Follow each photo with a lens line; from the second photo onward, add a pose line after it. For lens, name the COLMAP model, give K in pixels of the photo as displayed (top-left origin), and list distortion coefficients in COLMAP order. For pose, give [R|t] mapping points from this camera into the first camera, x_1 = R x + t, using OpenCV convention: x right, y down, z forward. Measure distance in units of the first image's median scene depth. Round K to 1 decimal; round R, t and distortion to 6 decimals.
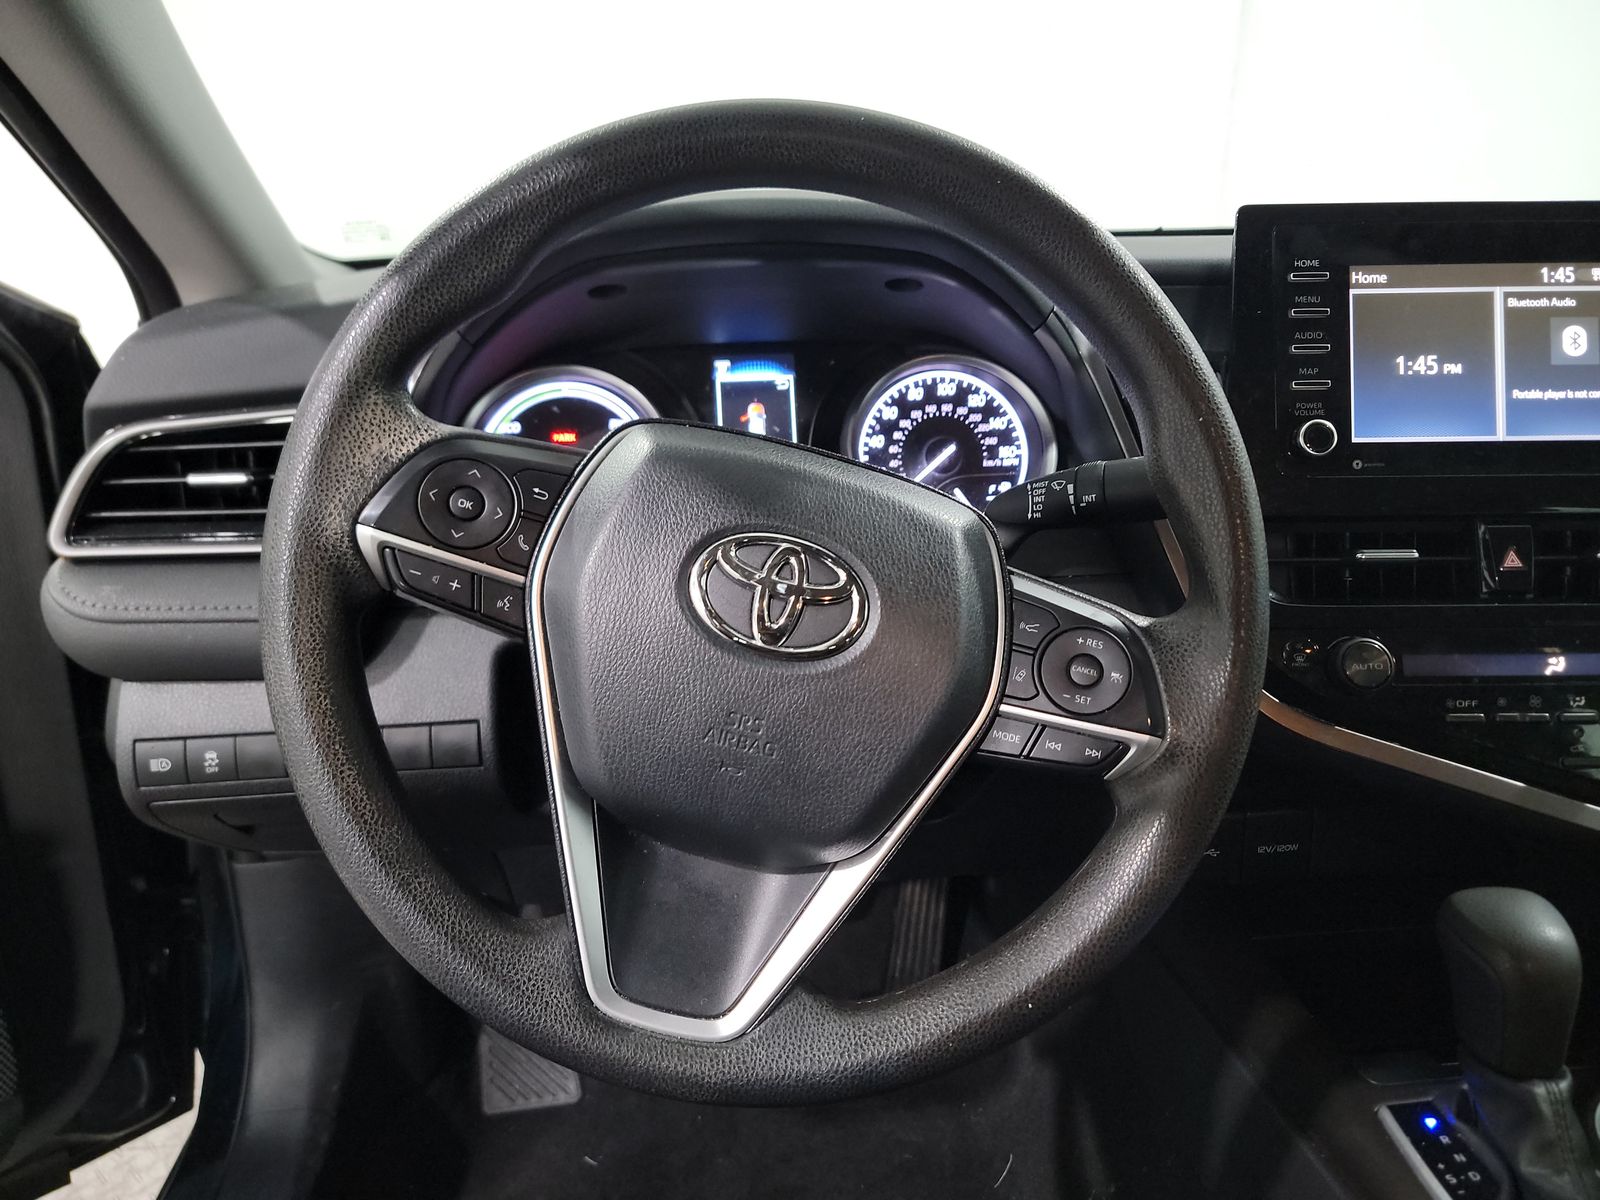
lens RADIAL K [[1069.6, 0, 808.6], [0, 1069.6, 565.5], [0, 0, 1]] dist [0.026759, -0.030356]
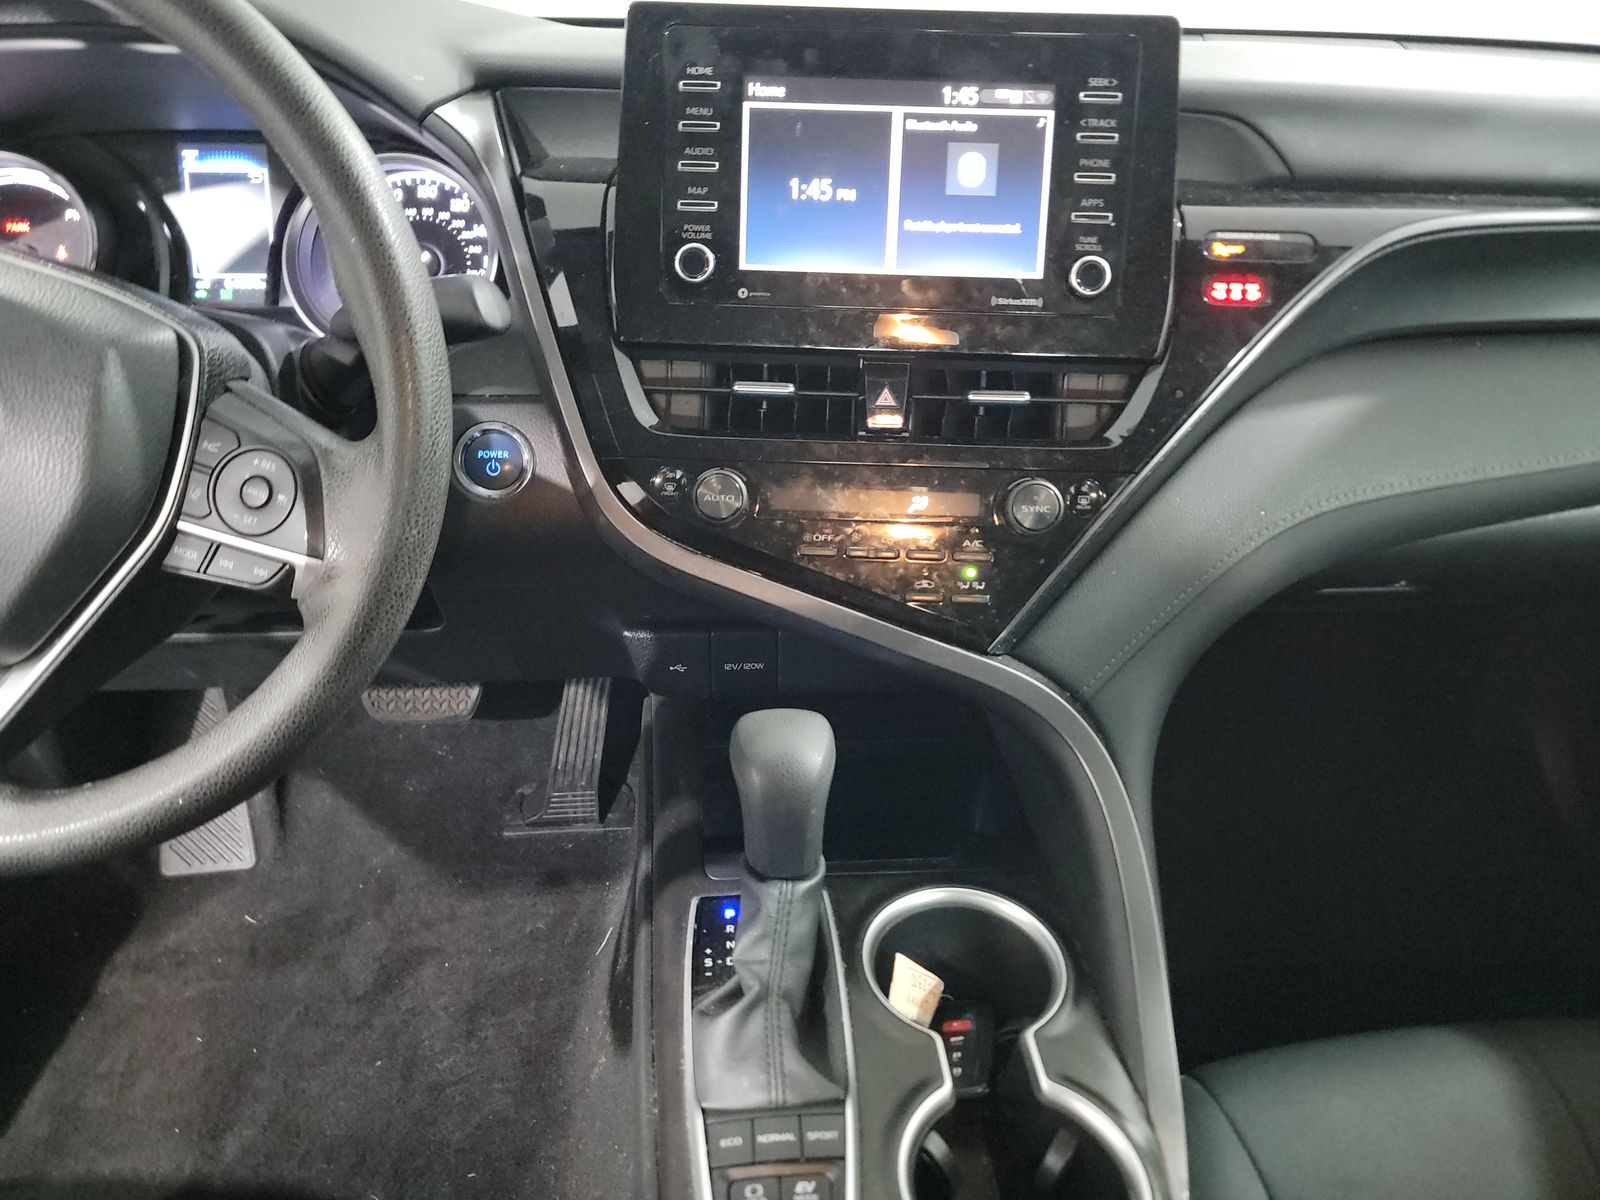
lens RADIAL K [[1069.6, 0, 808.6], [0, 1069.6, 565.5], [0, 0, 1]] dist [0.026759, -0.030356]
pose [[0.999155, 0.040197, 0.008551, 0.569241], [-0.041081, 0.982698, 0.180600, -0.028152], [-0.001144, -0.180799, 0.983519, -0.007849]]
